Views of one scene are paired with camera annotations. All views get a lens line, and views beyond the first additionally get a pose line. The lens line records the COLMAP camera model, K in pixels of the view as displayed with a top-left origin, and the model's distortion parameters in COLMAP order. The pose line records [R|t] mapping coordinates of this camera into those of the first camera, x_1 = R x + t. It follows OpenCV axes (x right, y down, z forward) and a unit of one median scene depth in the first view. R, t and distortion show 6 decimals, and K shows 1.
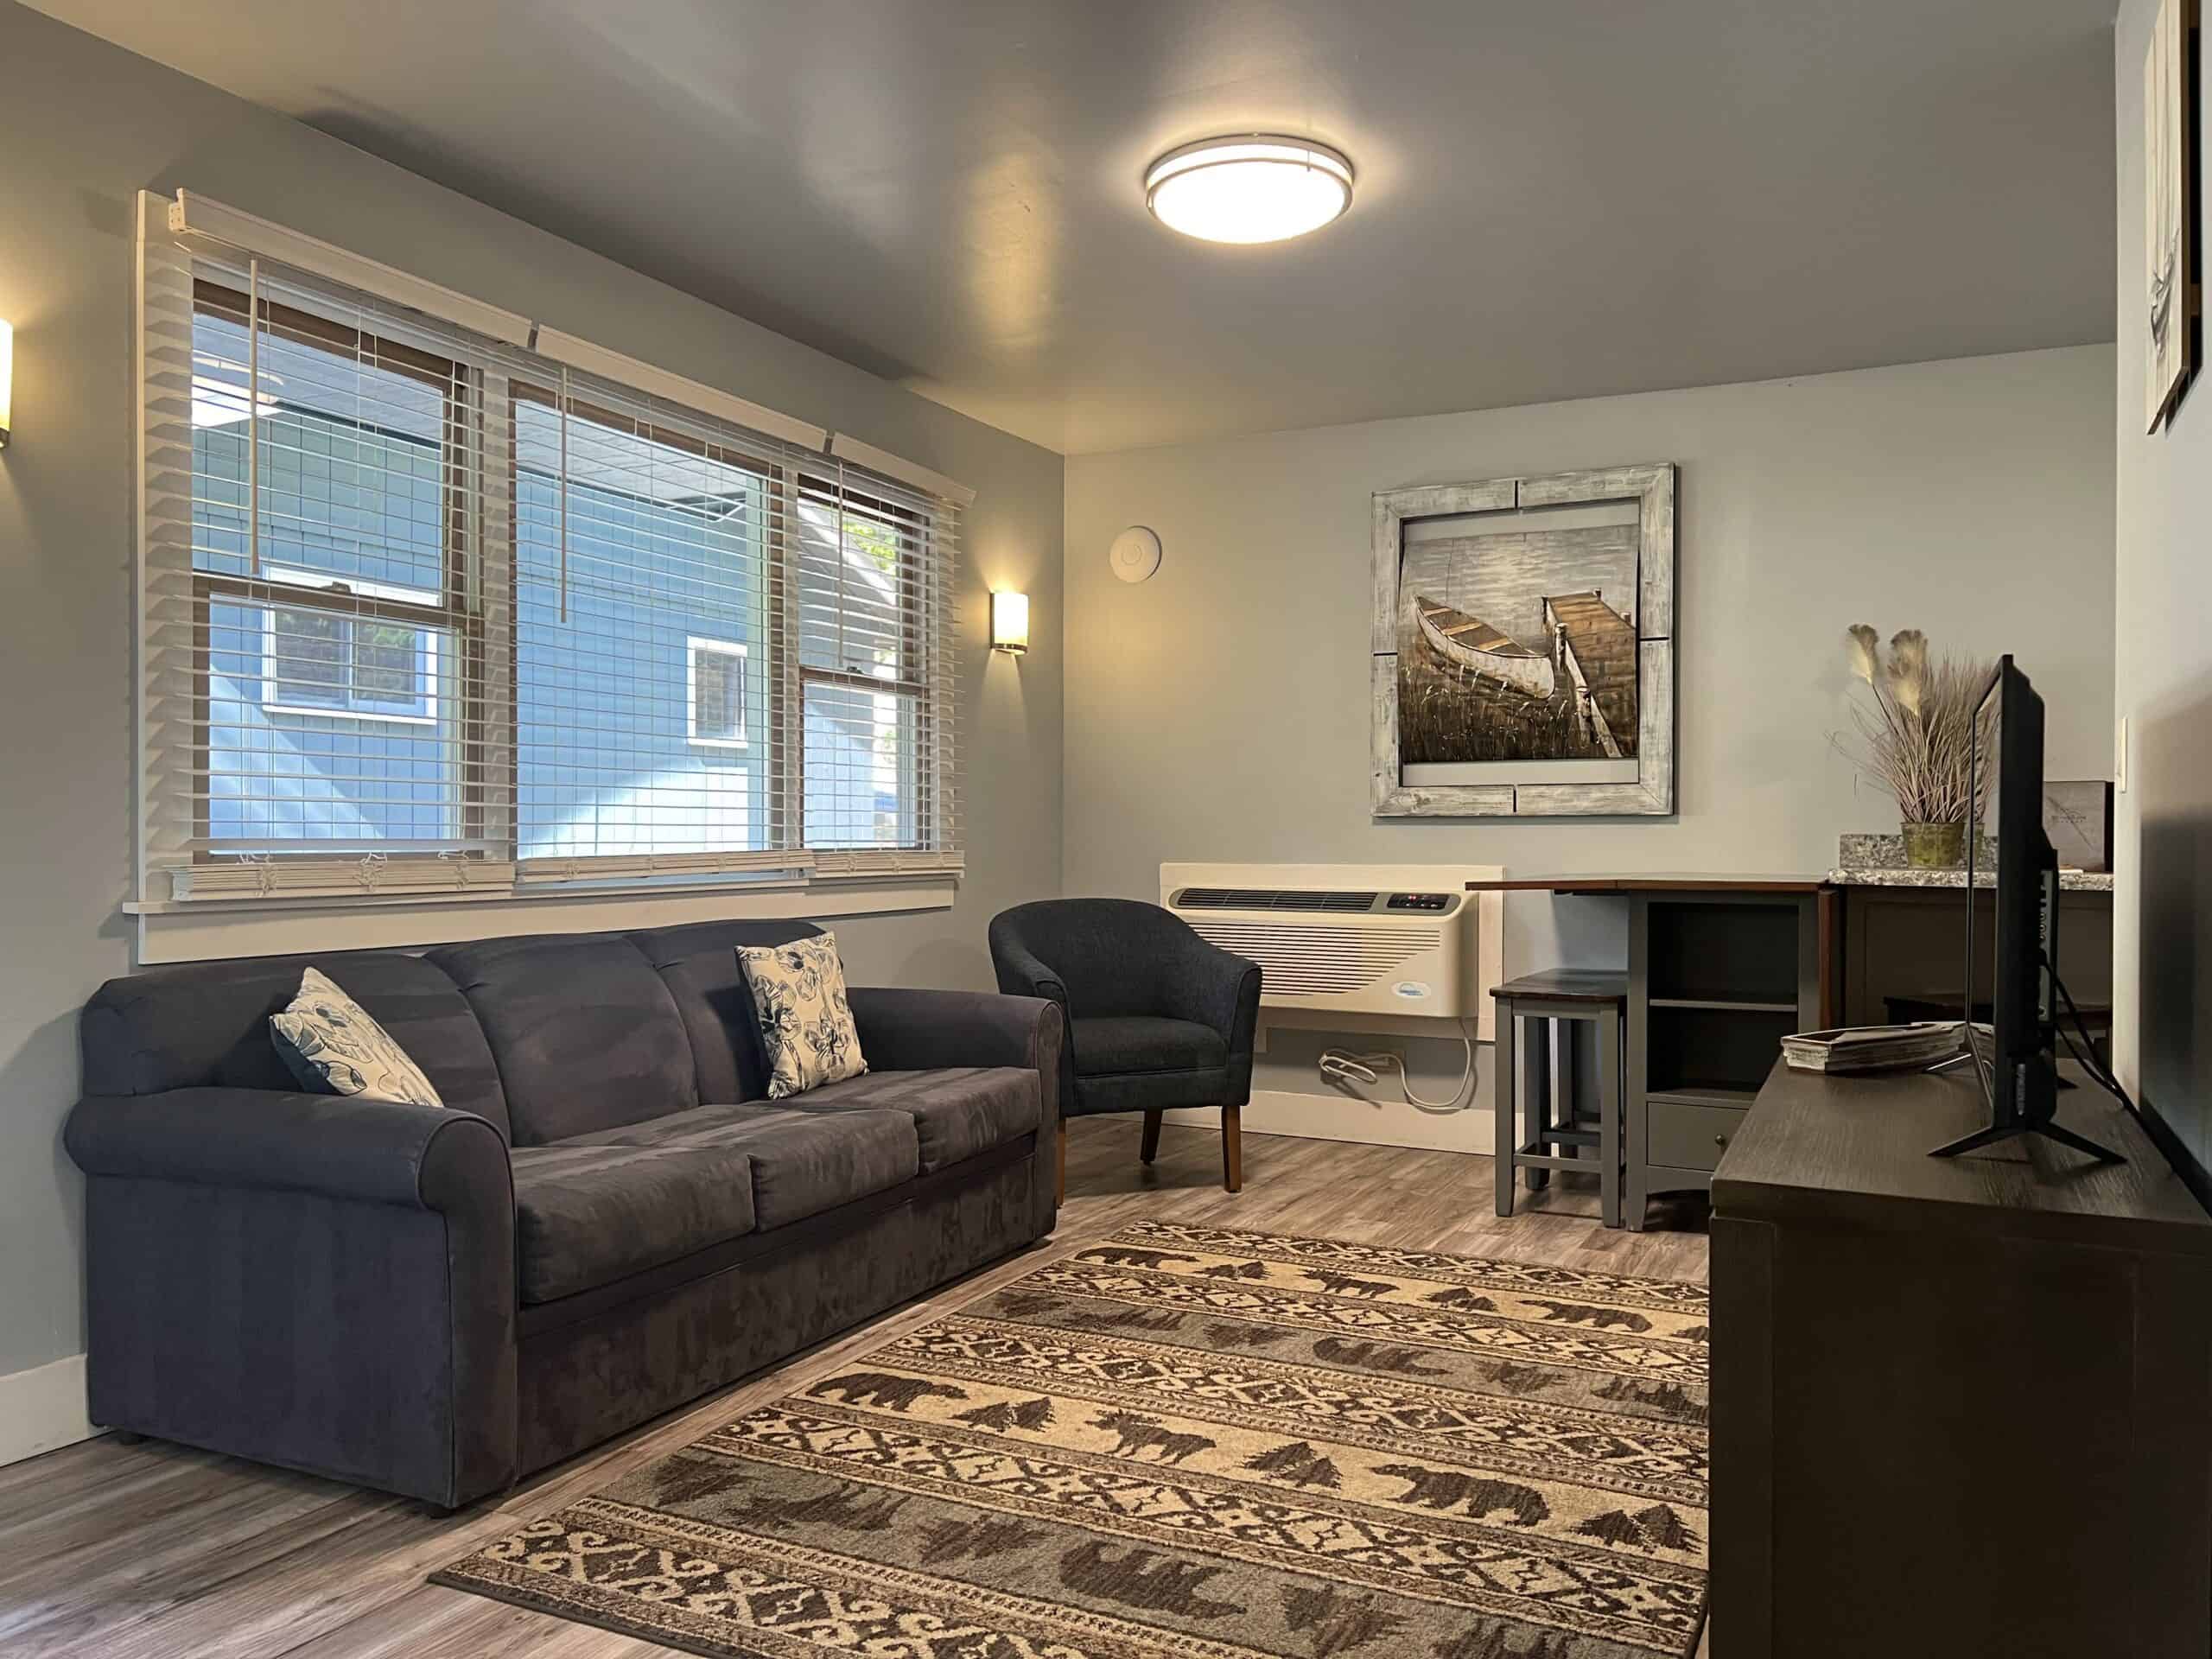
lens RADIAL K [[1662.2, 0, 1106.0], [0, 1662.2, 829.5], [0, 0, 1]] dist [0.032695, -0.008291]
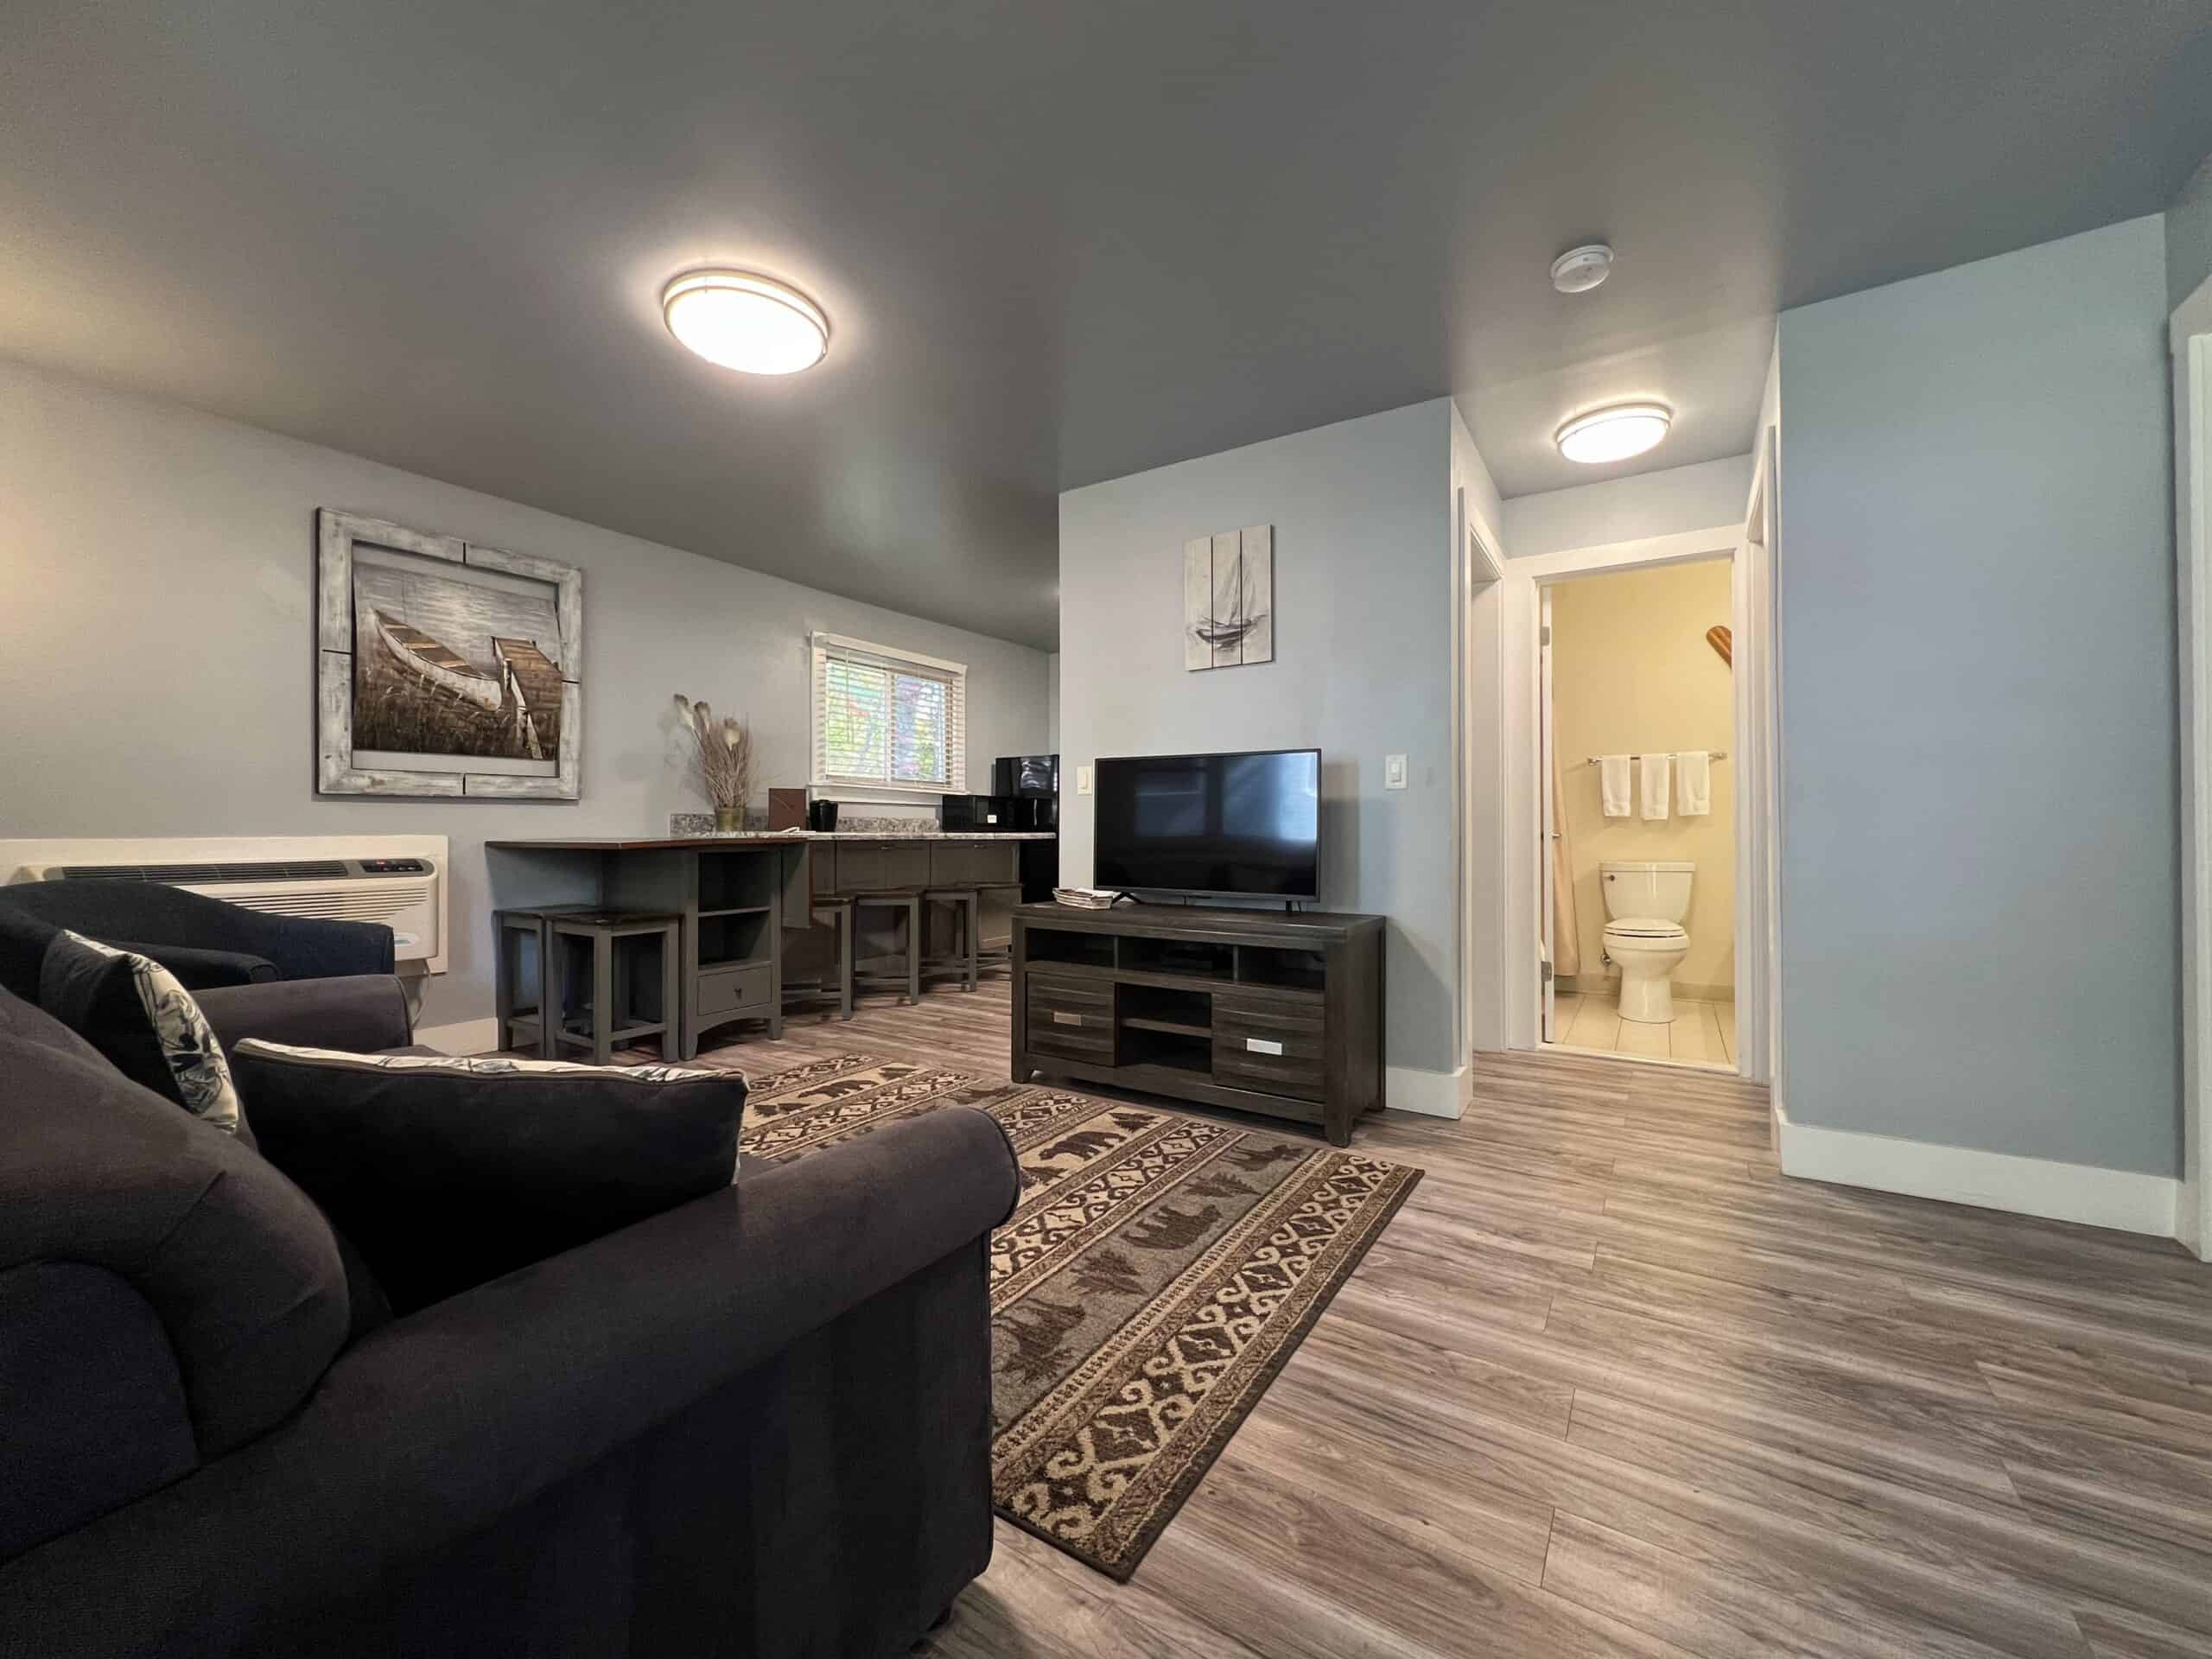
lens RADIAL K [[881.3, 0, 1106.0], [0, 881.3, 829.5], [0, 0, 1]] dist [0.000419, 0.000050]
pose [[0.116127, -0.003424, 0.993228, -0.649938], [-0.002021, 0.999991, 0.003683, 0.023298], [-0.993232, -0.002435, 0.116119, 0.701395]]
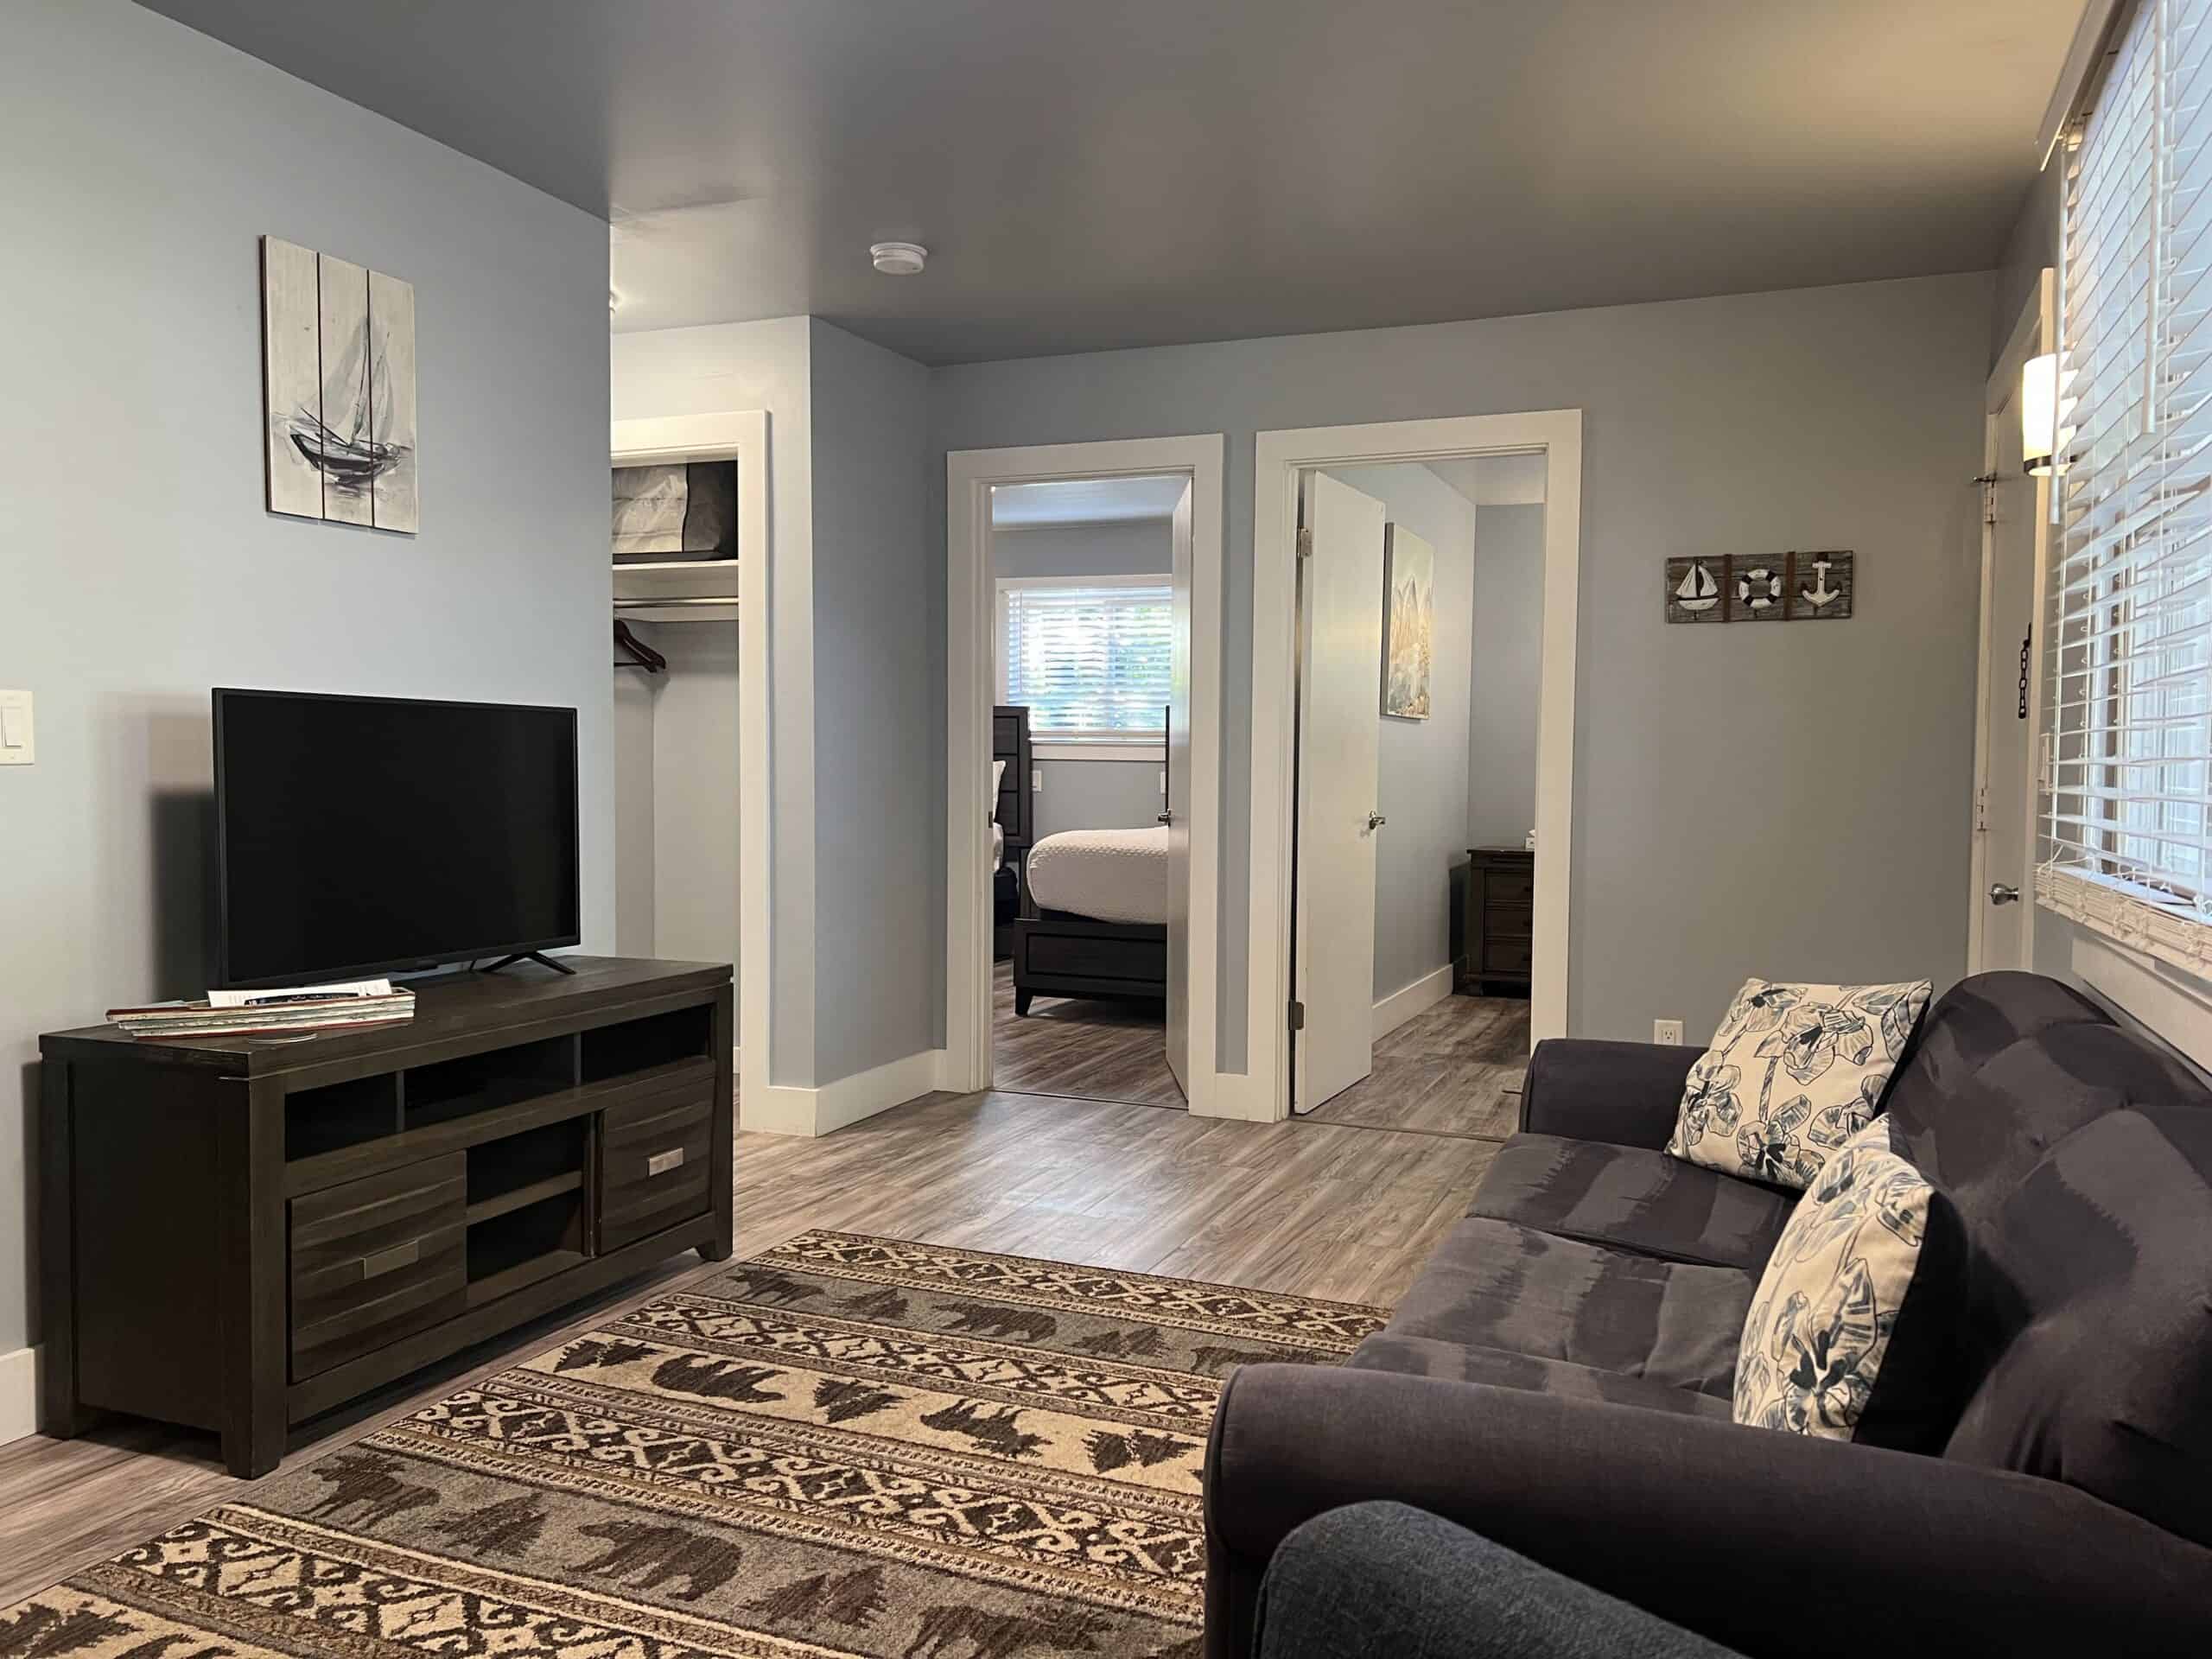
lens RADIAL K [[1662.2, 0, 1106.0], [0, 1662.2, 829.5], [0, 0, 1]] dist [0.032695, -0.008291]
pose [[-0.997666, -0.009401, -0.067637, 0.022223], [-0.012040, 0.999178, 0.038719, -0.025416], [0.067218, 0.039443, -0.996958, 1.766371]]
